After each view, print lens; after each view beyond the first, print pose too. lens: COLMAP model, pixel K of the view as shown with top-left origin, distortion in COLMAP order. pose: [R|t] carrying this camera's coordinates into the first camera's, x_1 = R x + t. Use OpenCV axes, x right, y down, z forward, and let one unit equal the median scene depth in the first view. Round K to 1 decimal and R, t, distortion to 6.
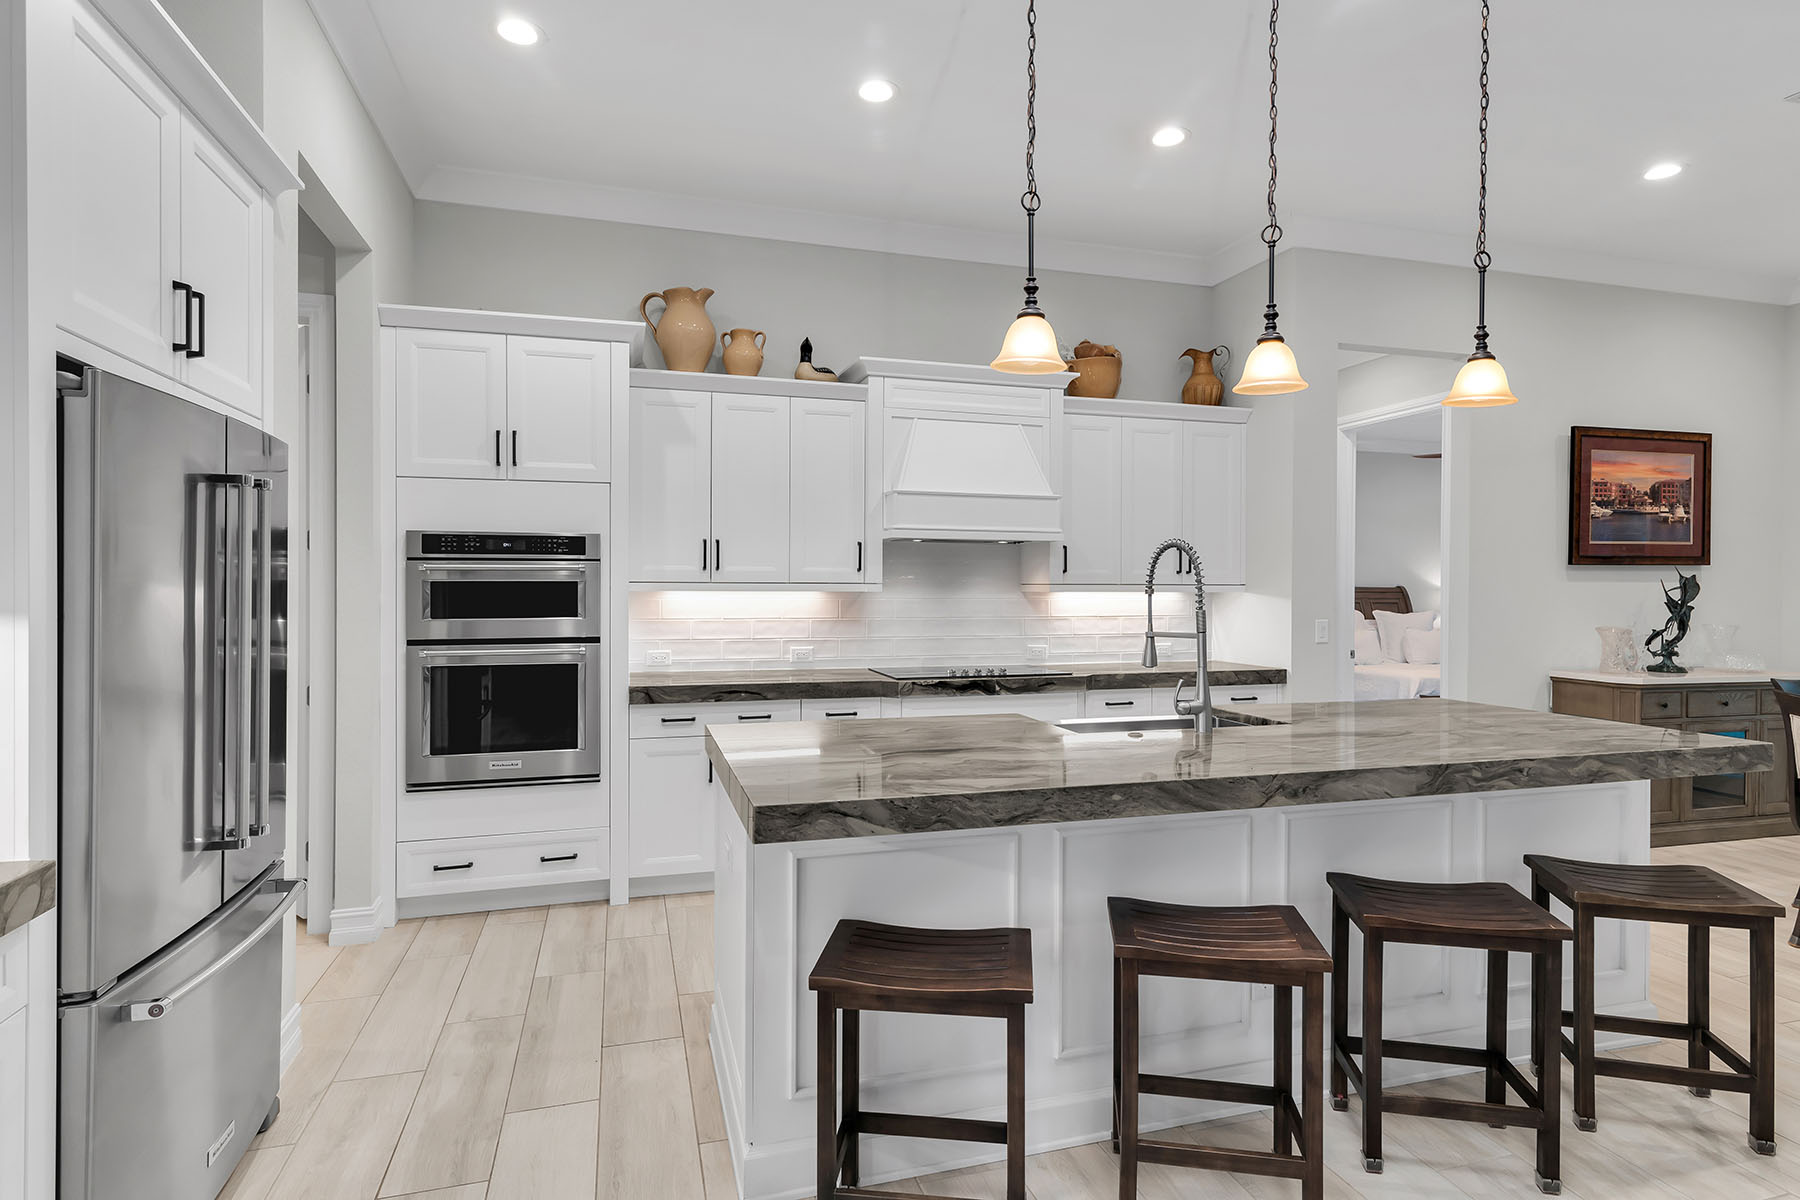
lens RADIAL K [[984.0, 0, 897.9], [0, 984.0, 573.6], [0, 0, 1]] dist [0.004794, 0.000599]
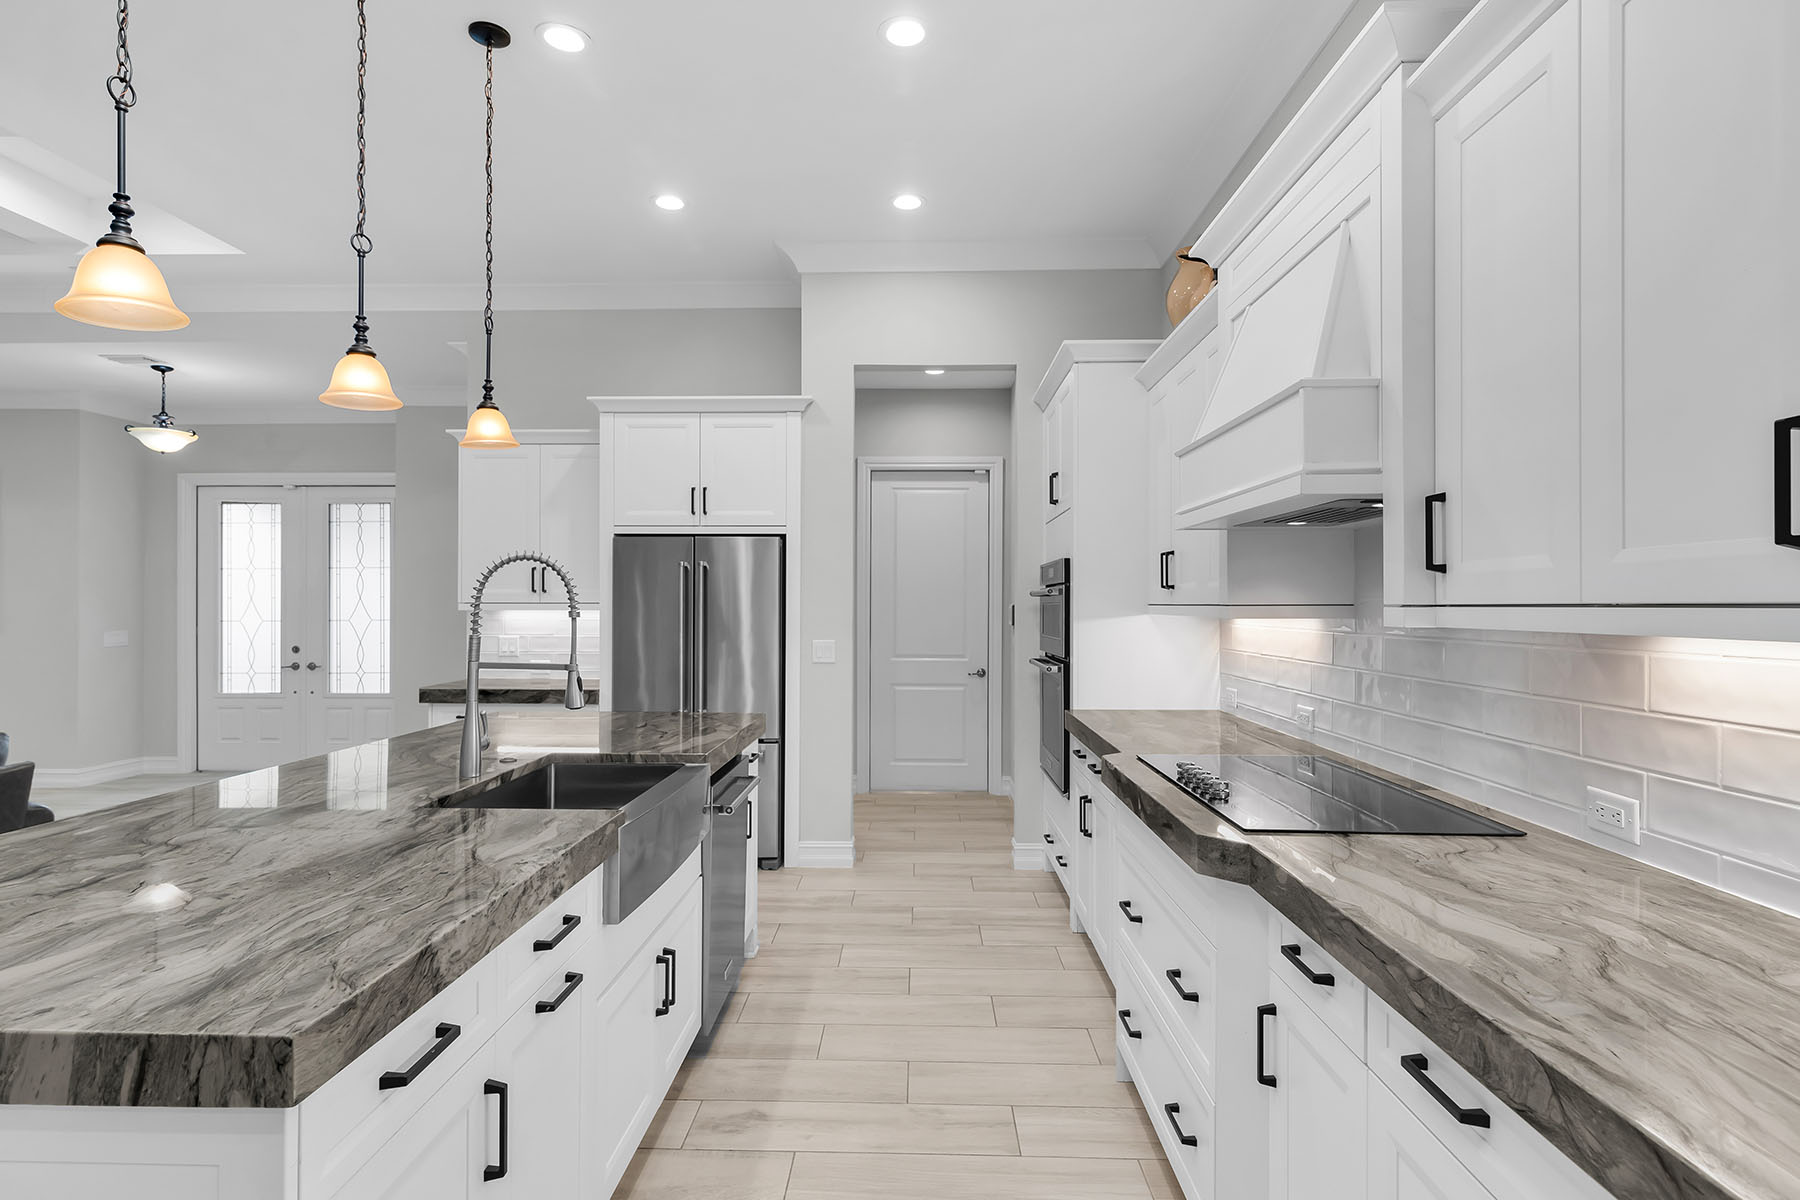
lens RADIAL K [[916.8, 0, 900.0], [0, 916.8, 600.0], [0, 0, 1]] dist [0.000751, -0.001375]
pose [[-0.319780, -0.012453, -0.947410, 0.615676], [0.005577, 0.999872, -0.015025, 0.014686], [0.947475, -0.010088, -0.319669, 1.059545]]
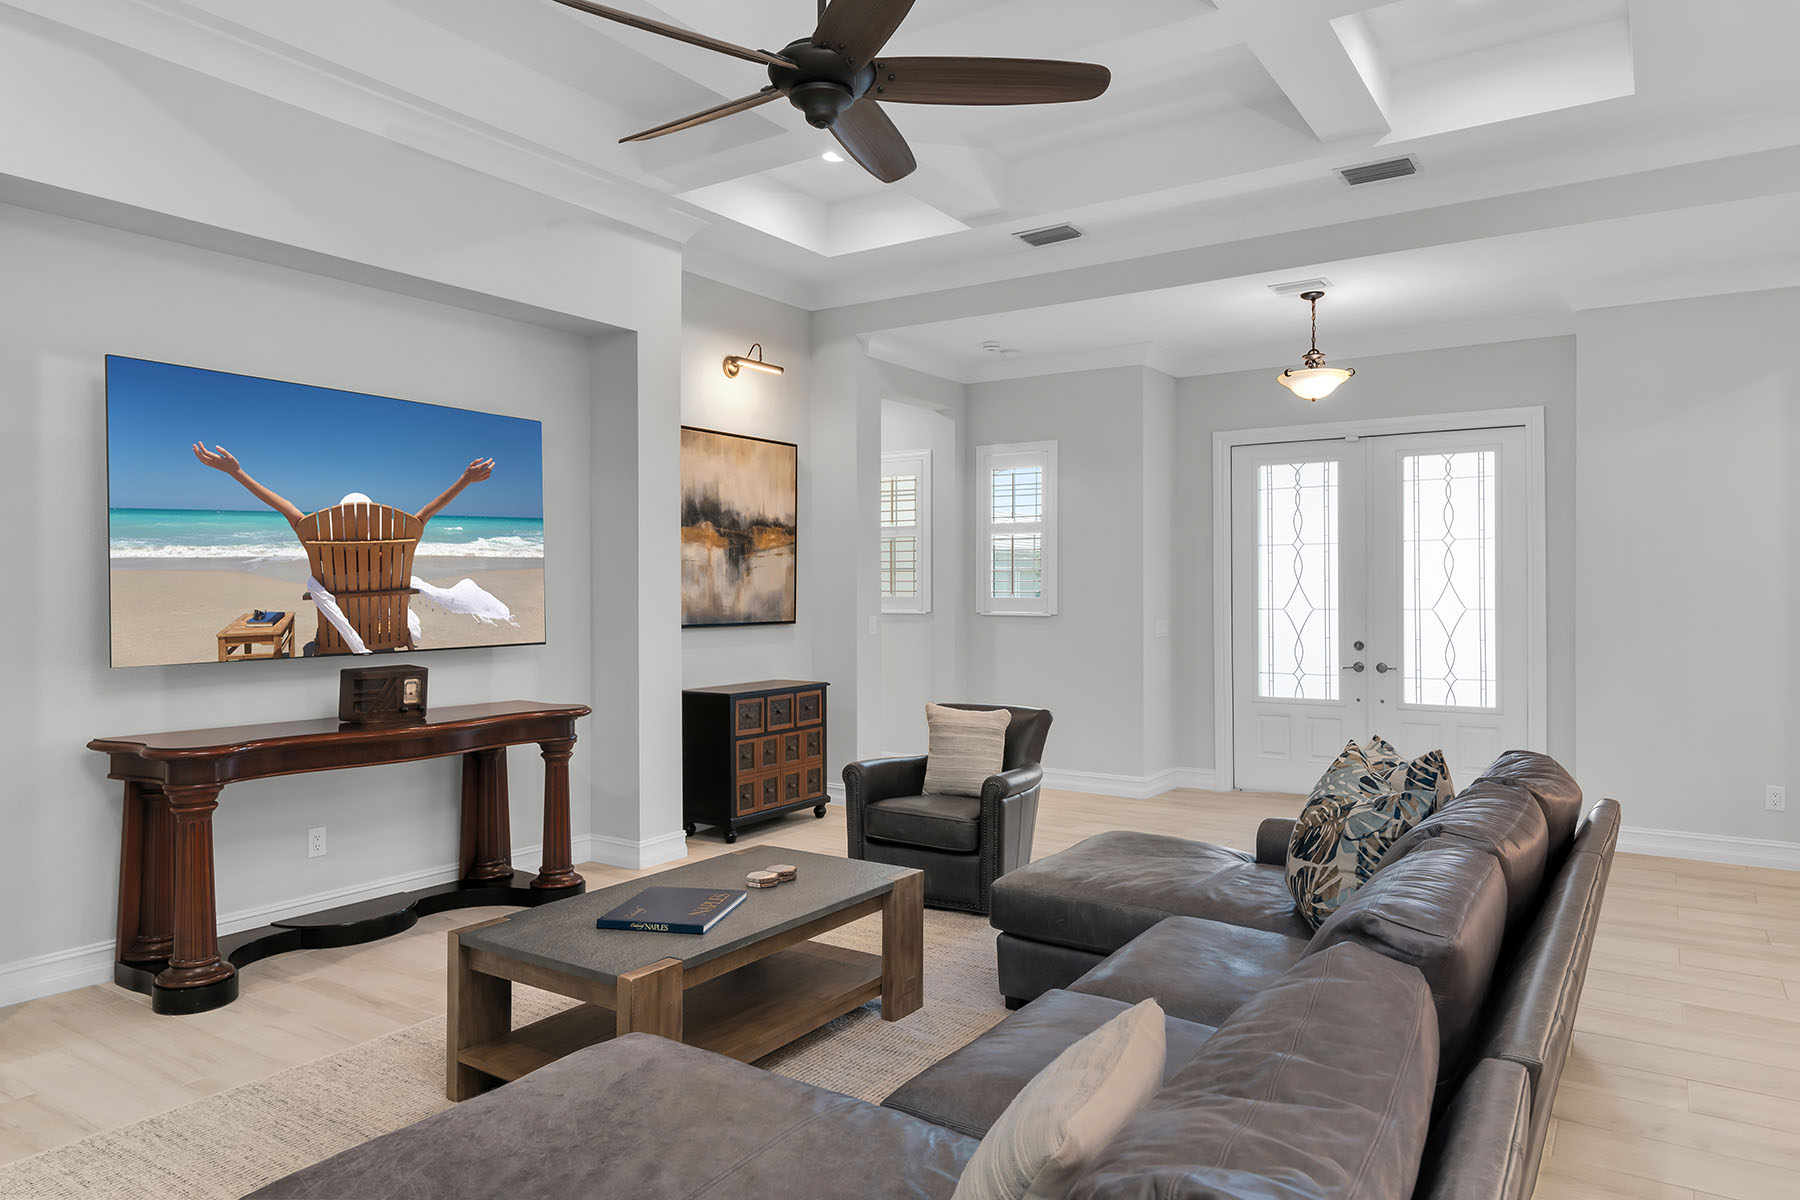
lens RADIAL K [[1142.2, 0, 889.7], [0, 1142.2, 590.5], [0, 0, 1]] dist [0.000218, 0.000595]
pose [[-0.779091, -0.008156, -0.626858, 0.941040], [0.002287, 0.999872, -0.015851, 0.019192], [0.626907, -0.013783, -0.778972, 0.312206]]
